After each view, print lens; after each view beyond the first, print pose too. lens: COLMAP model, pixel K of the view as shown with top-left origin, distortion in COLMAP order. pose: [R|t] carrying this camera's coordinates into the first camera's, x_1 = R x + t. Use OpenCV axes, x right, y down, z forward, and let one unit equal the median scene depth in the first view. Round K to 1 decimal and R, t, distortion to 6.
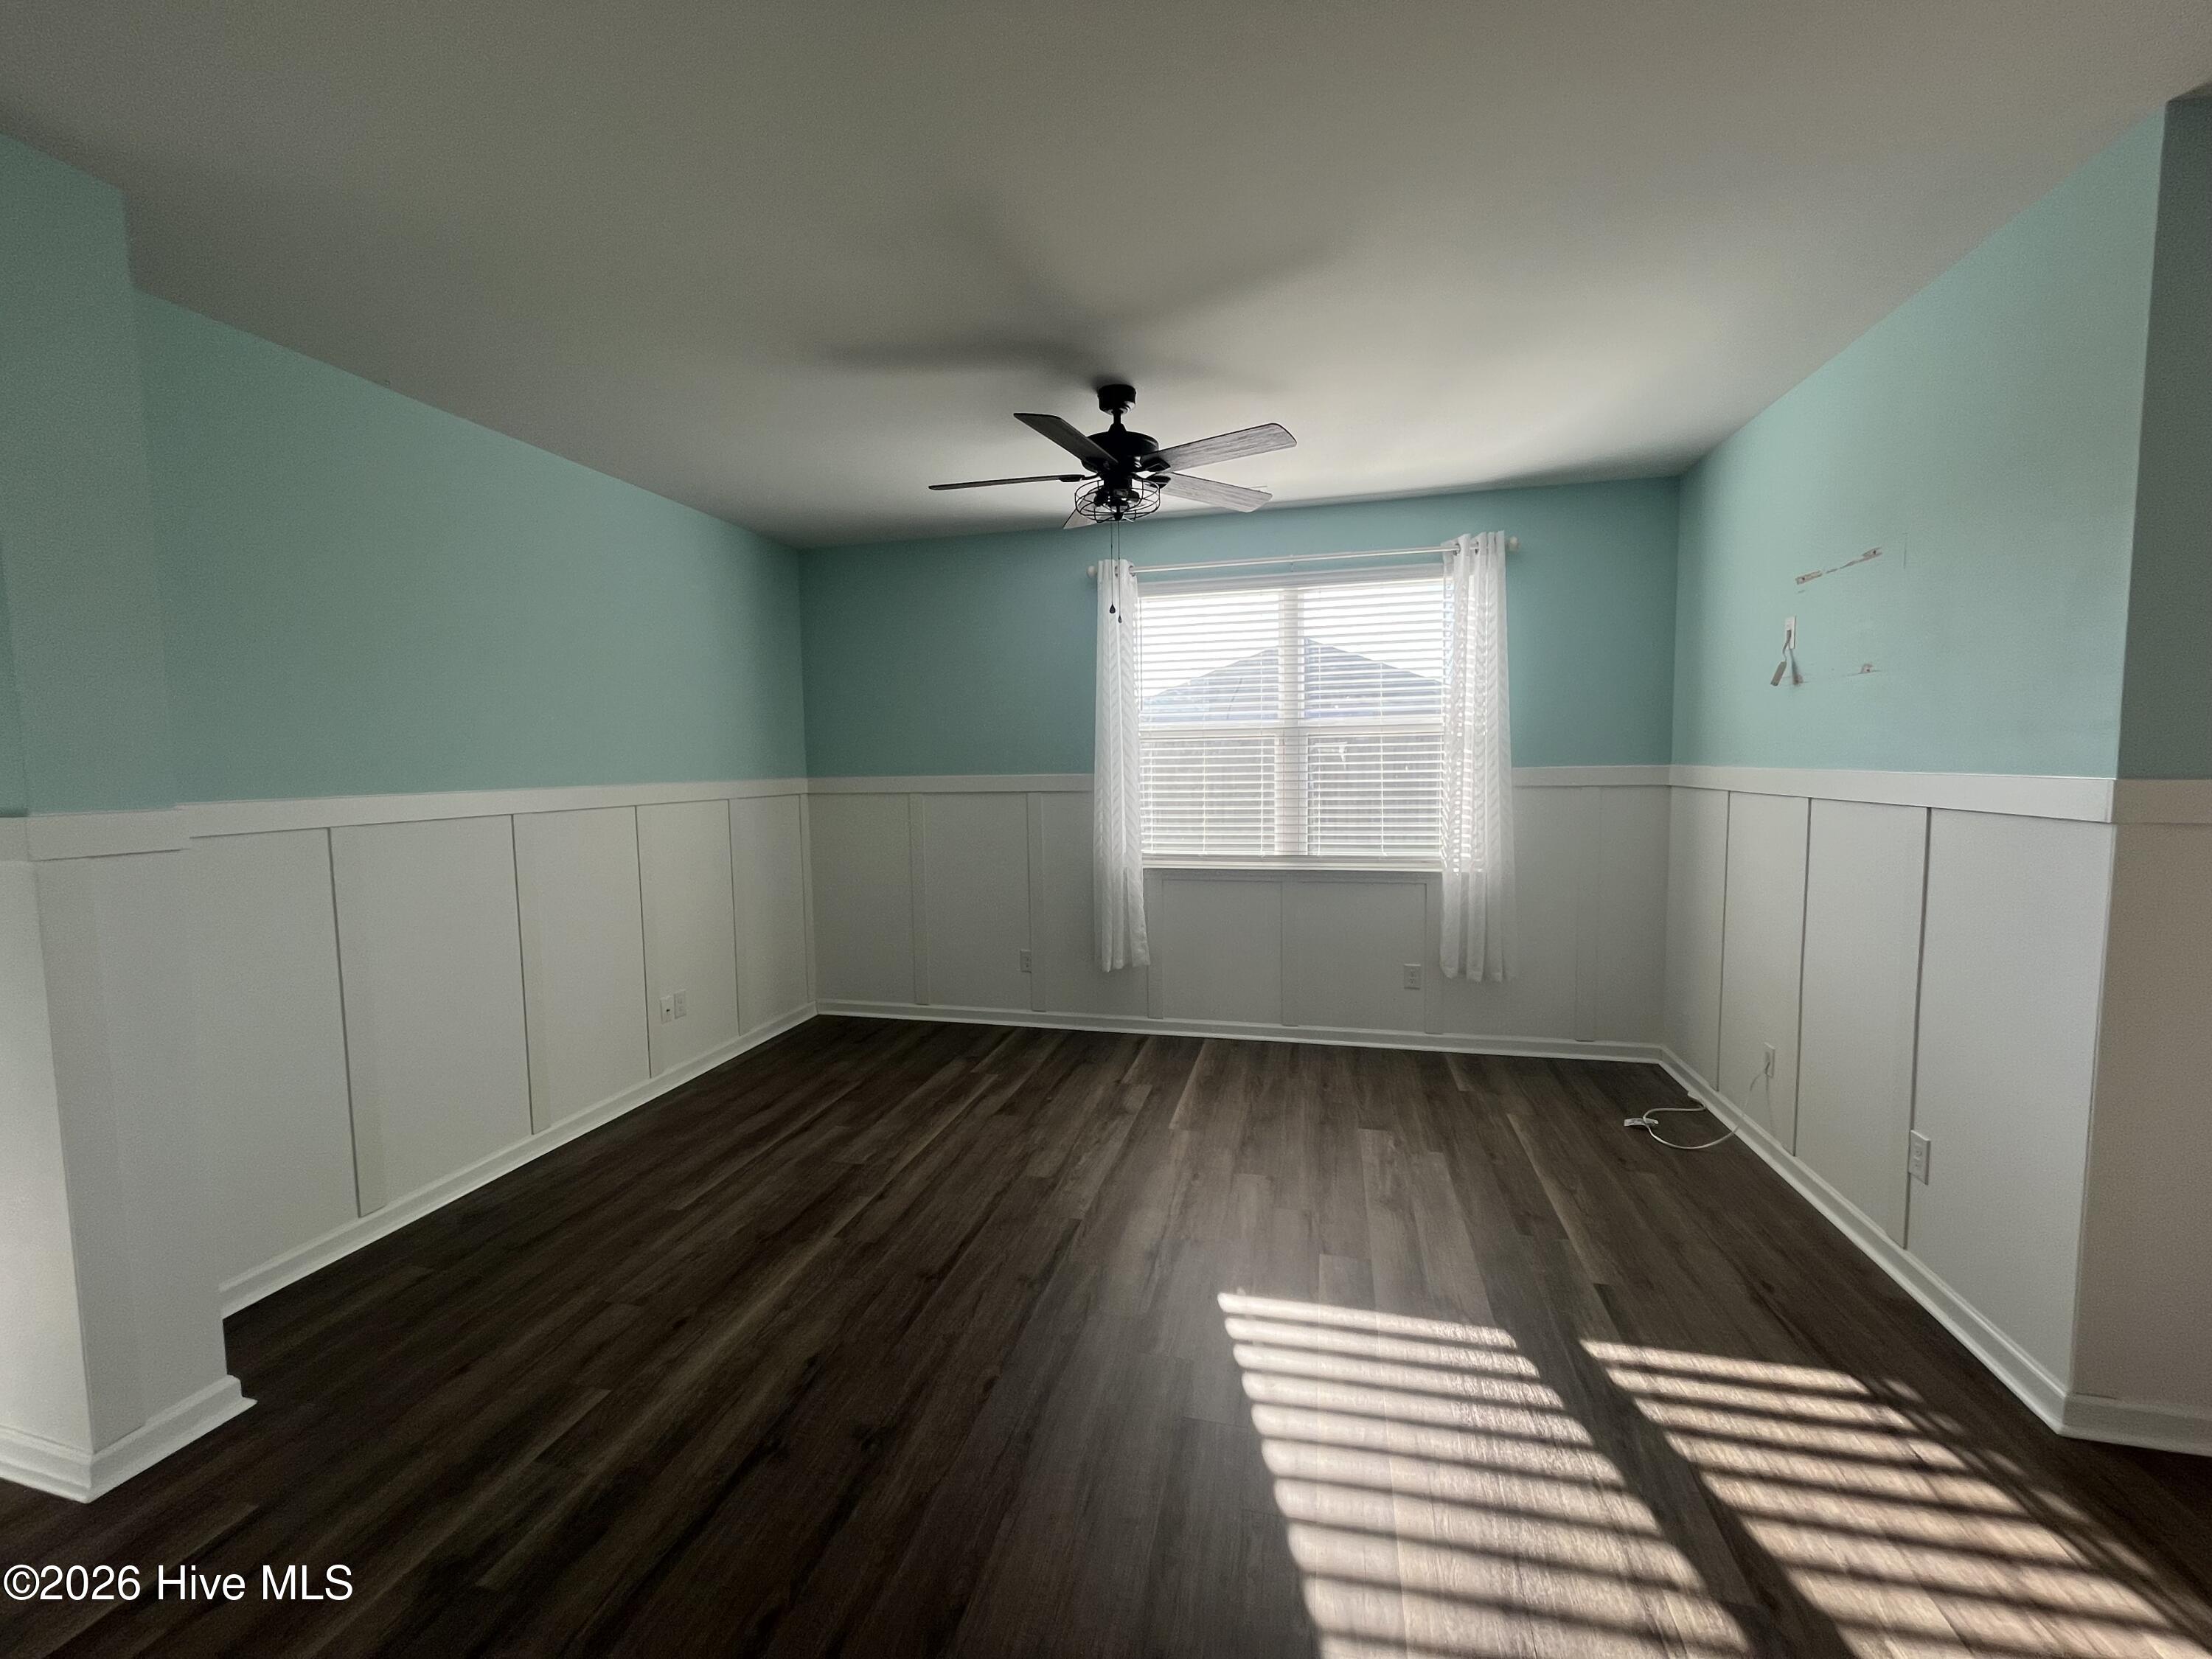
lens RADIAL K [[896.7, 0, 1096.8], [0, 896.7, 832.6], [0, 0, 1]] dist [-0.000934, -0.000724]
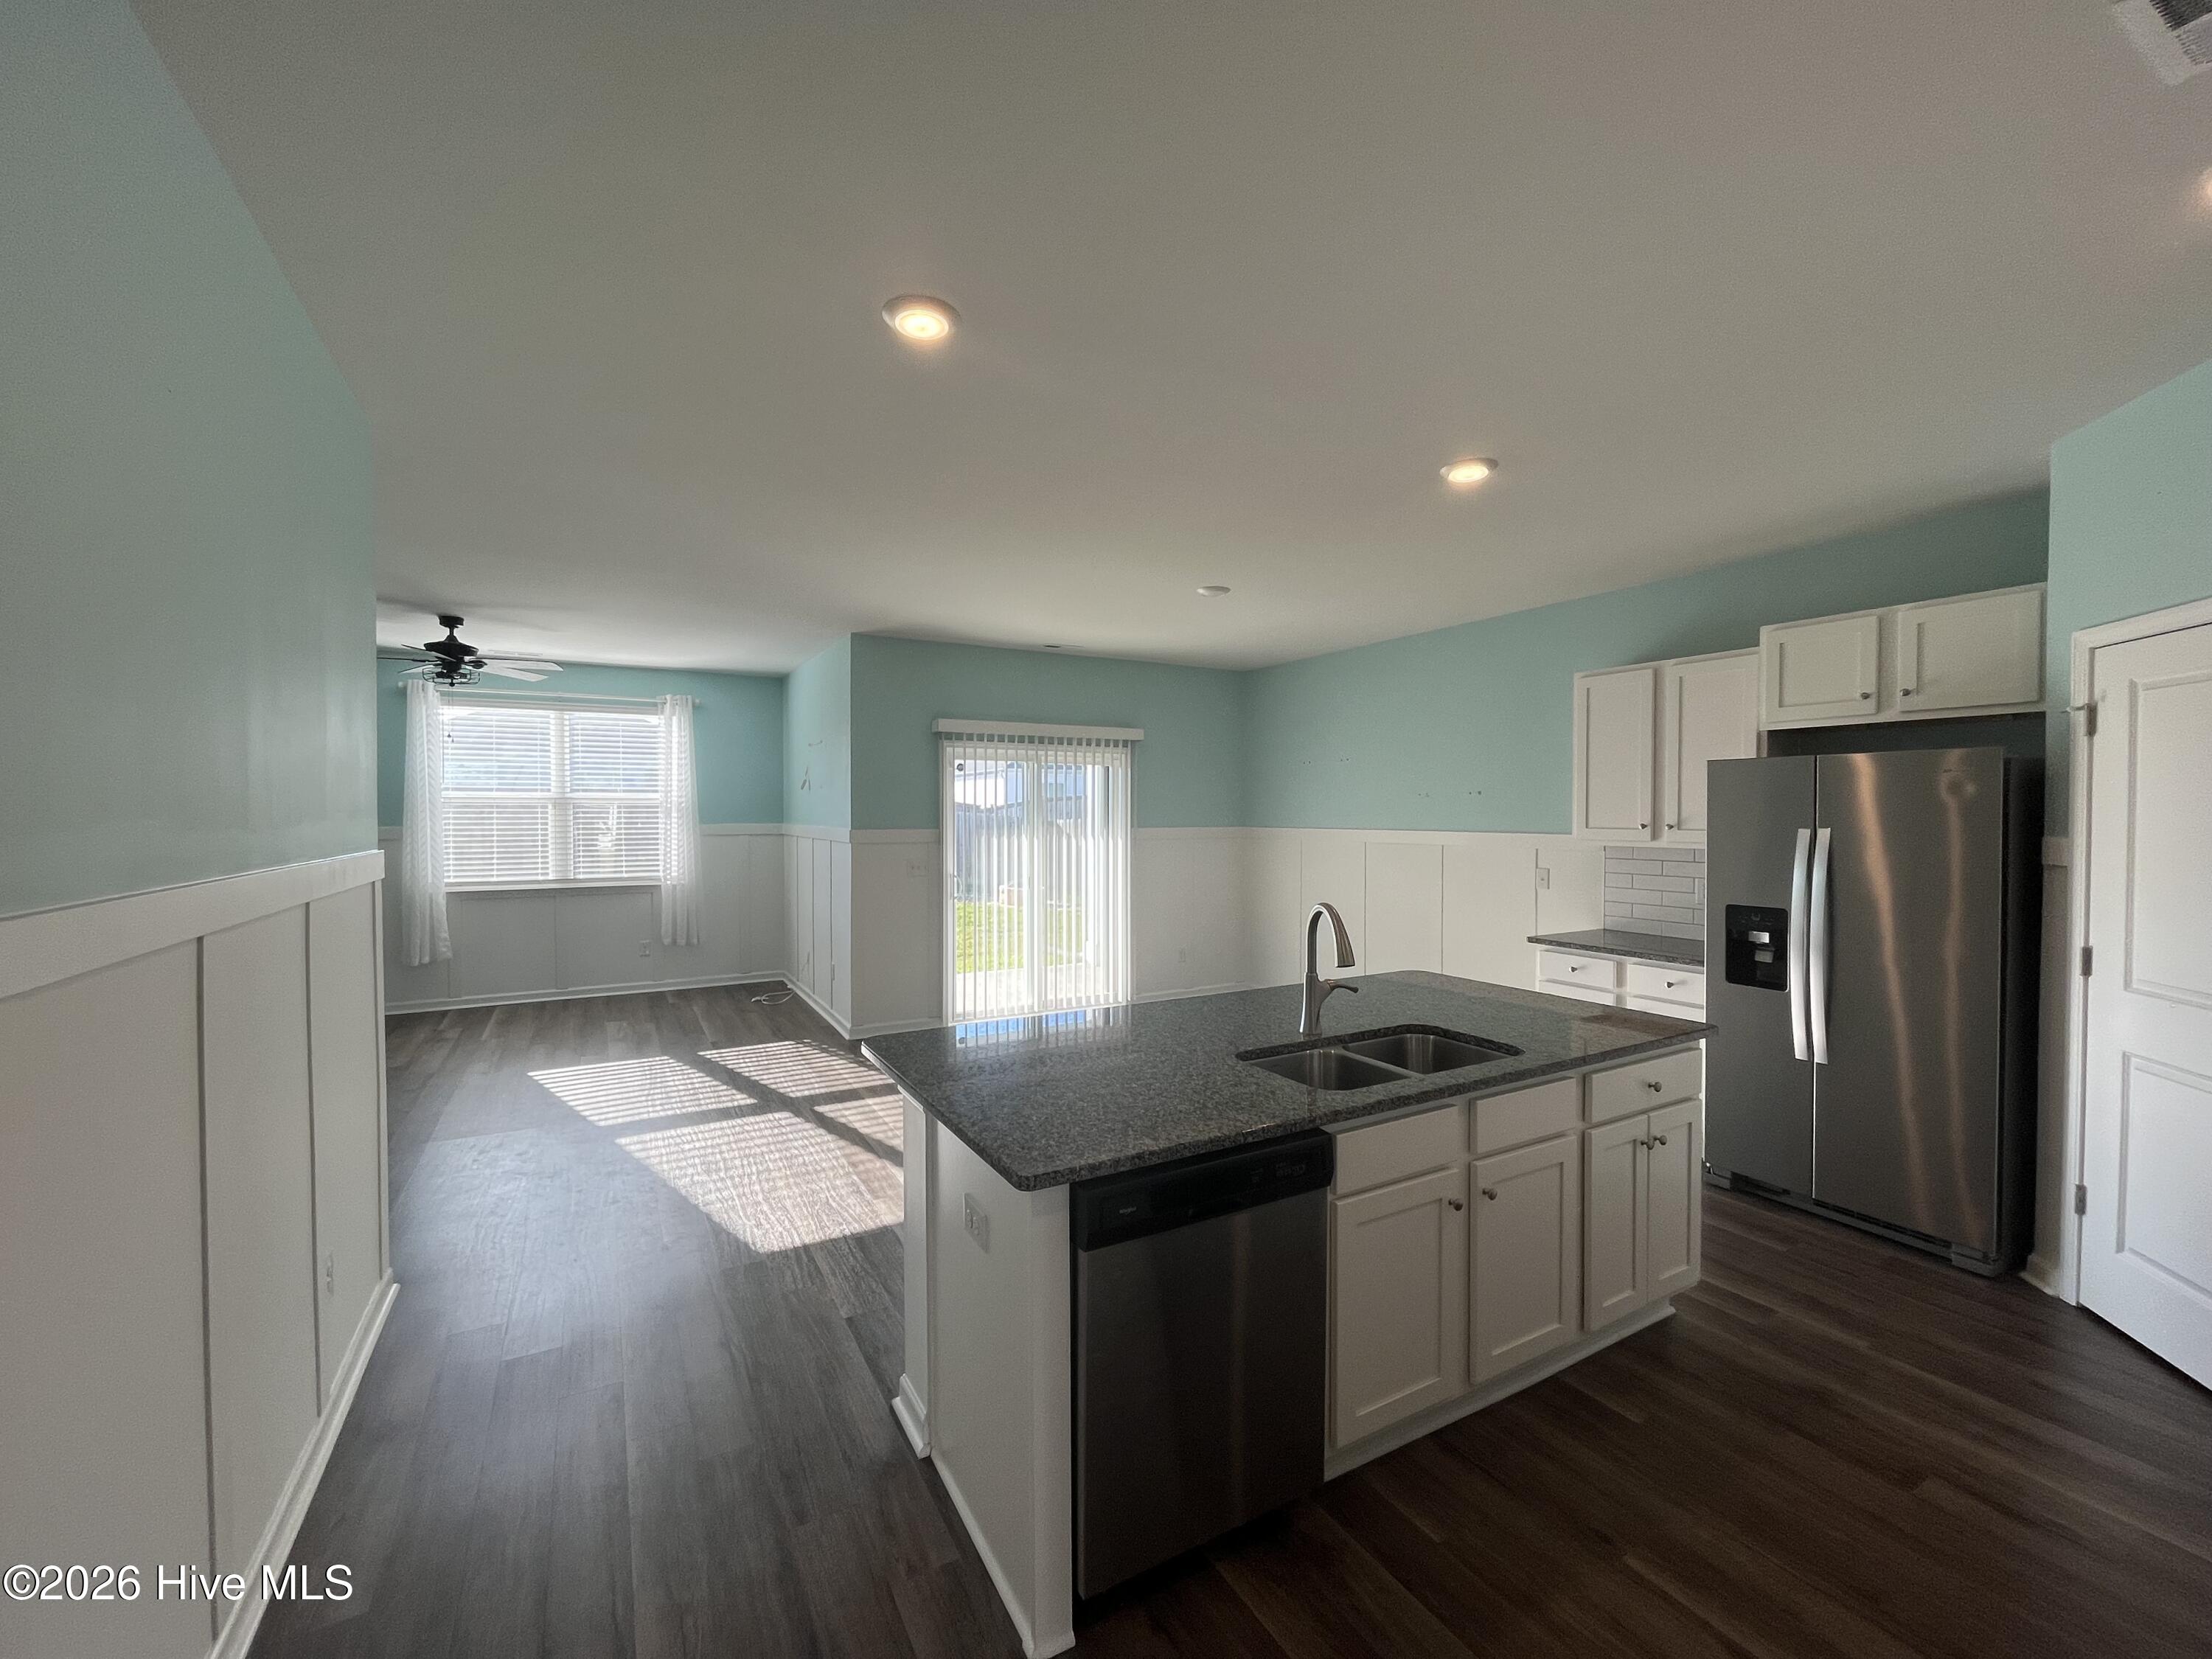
lens RADIAL K [[896.7, 0, 1096.8], [0, 896.7, 832.6], [0, 0, 1]] dist [-0.000934, -0.000724]
pose [[0.727091, 0.000636, 0.686541, -0.201108], [0.042499, 0.998040, -0.045935, 0.062818], [-0.685224, 0.062576, 0.725639, -0.881930]]
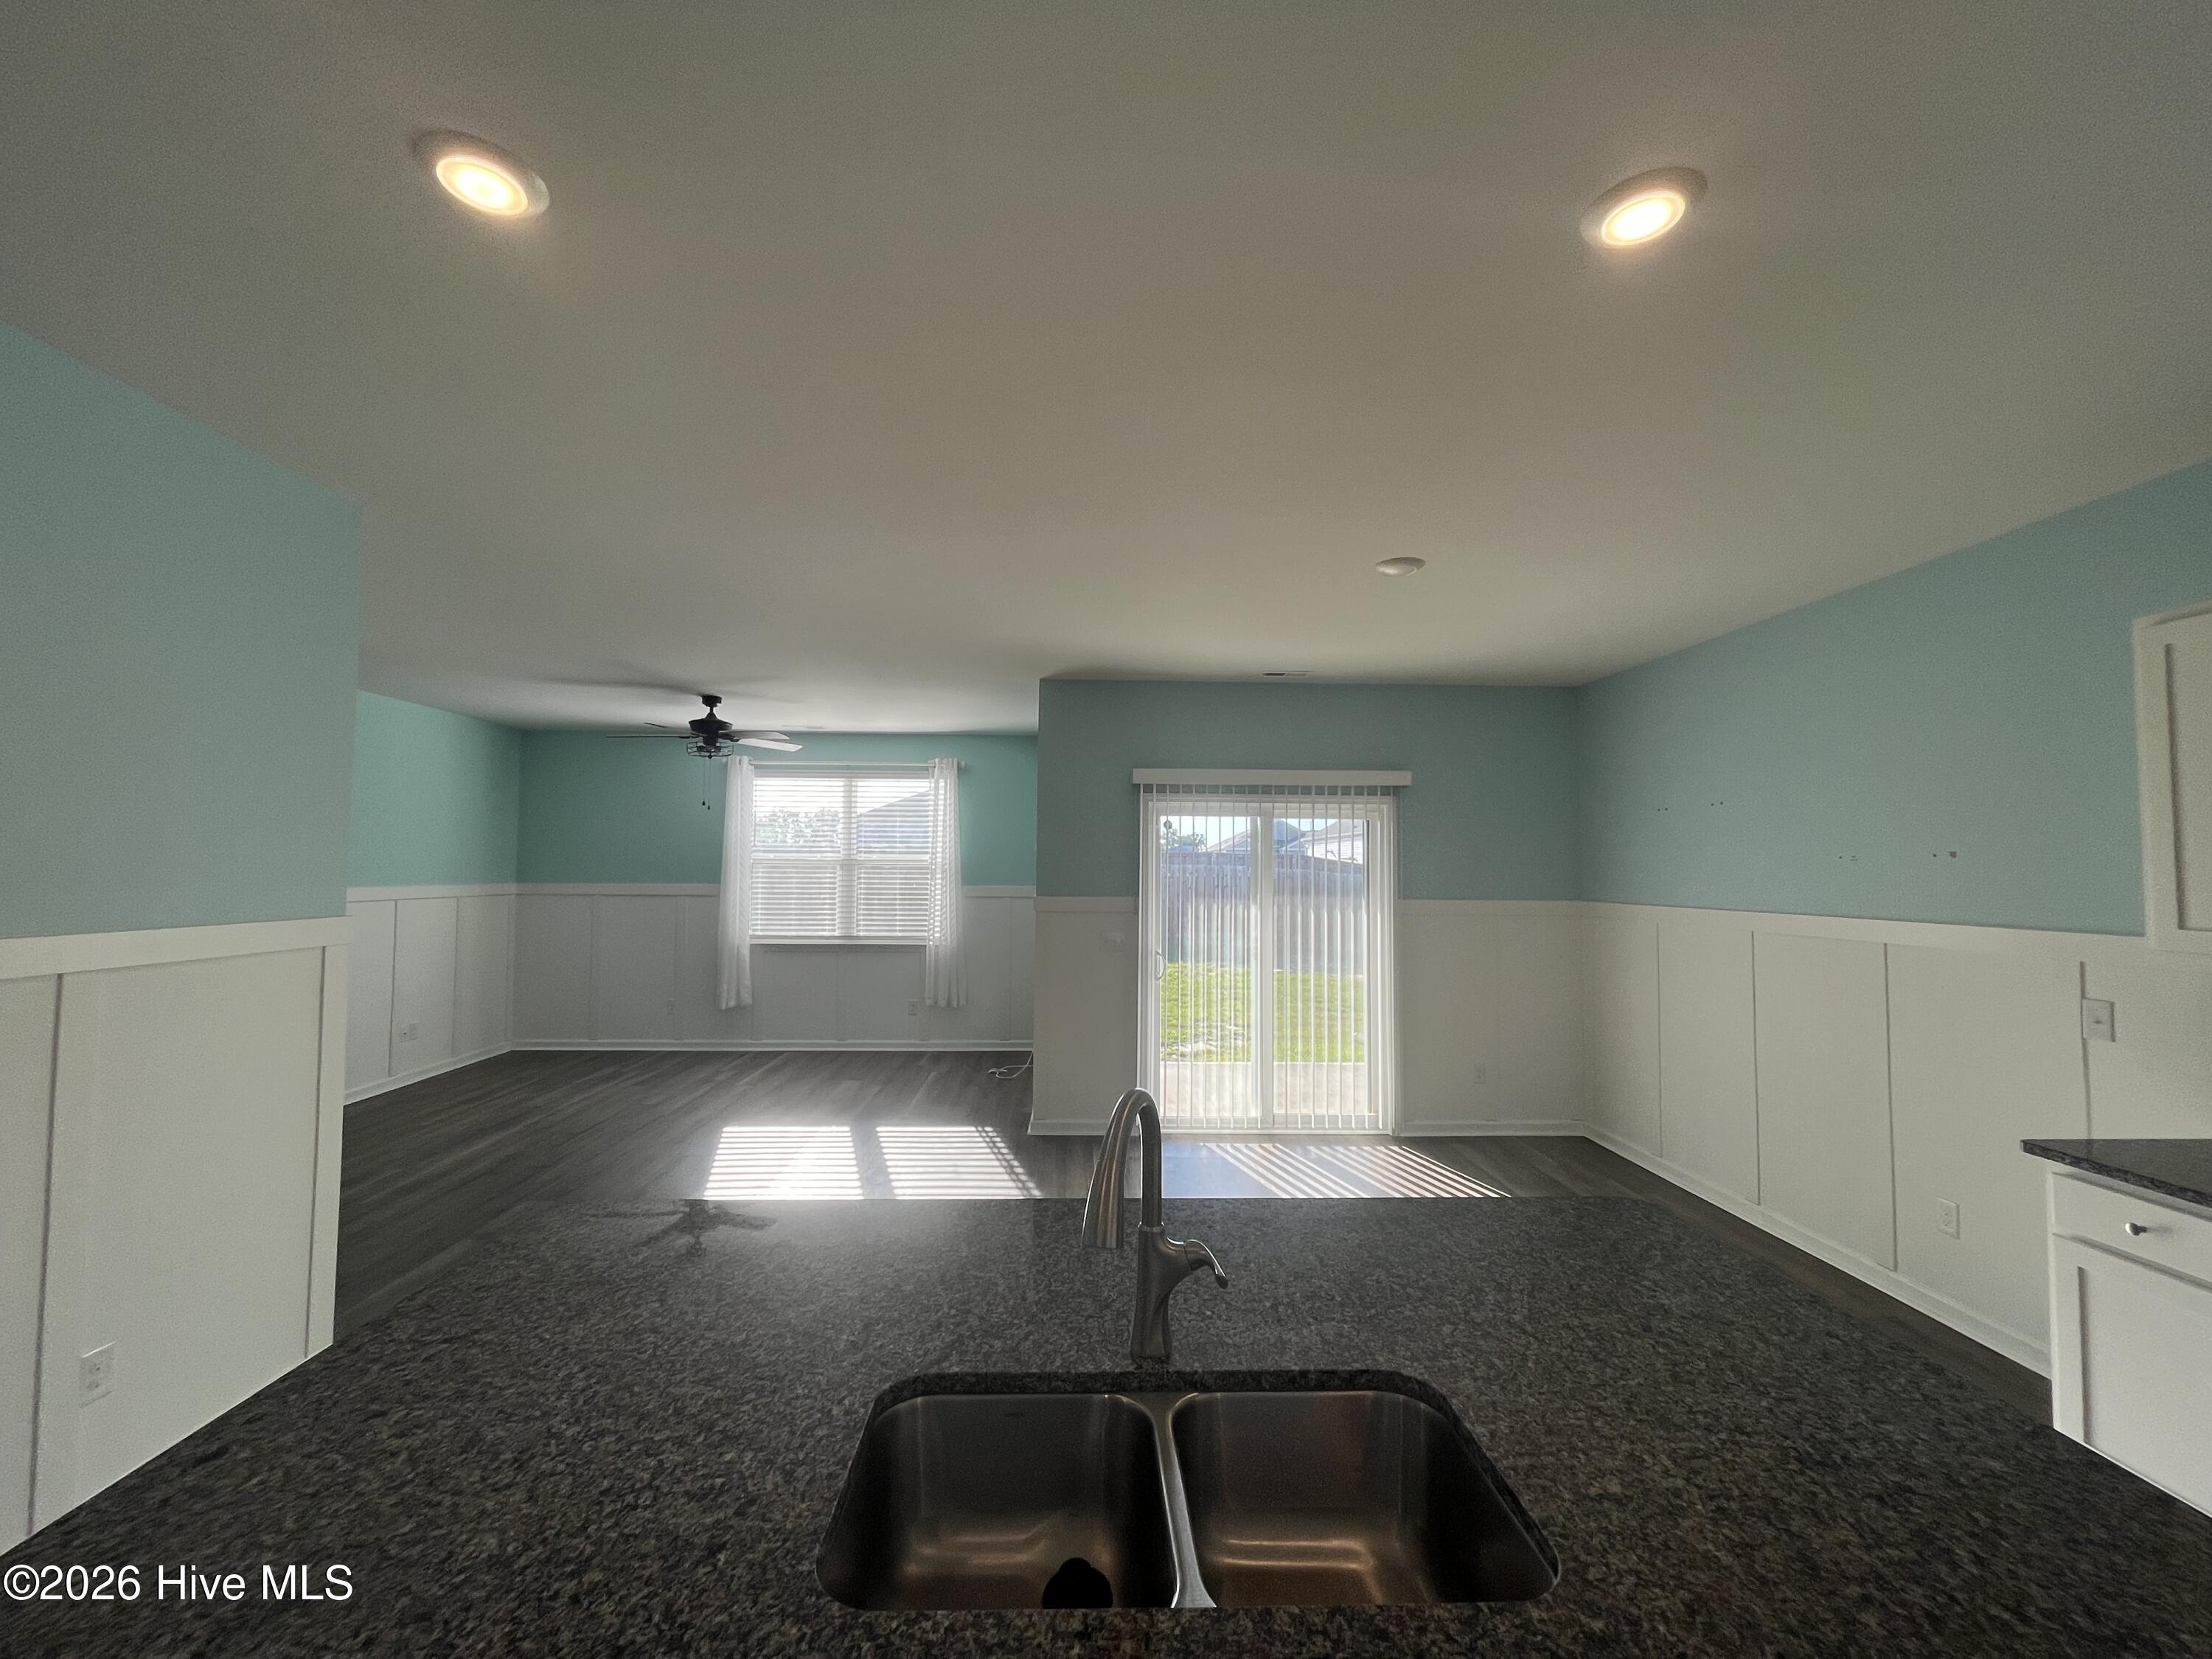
lens RADIAL K [[896.7, 0, 1096.8], [0, 896.7, 832.6], [0, 0, 1]] dist [-0.000934, -0.000724]
pose [[0.961659, 0.034574, 0.272061, 0.232597], [-0.001526, 0.992681, -0.120755, 0.040153], [-0.274245, 0.115710, 0.954673, -0.832507]]
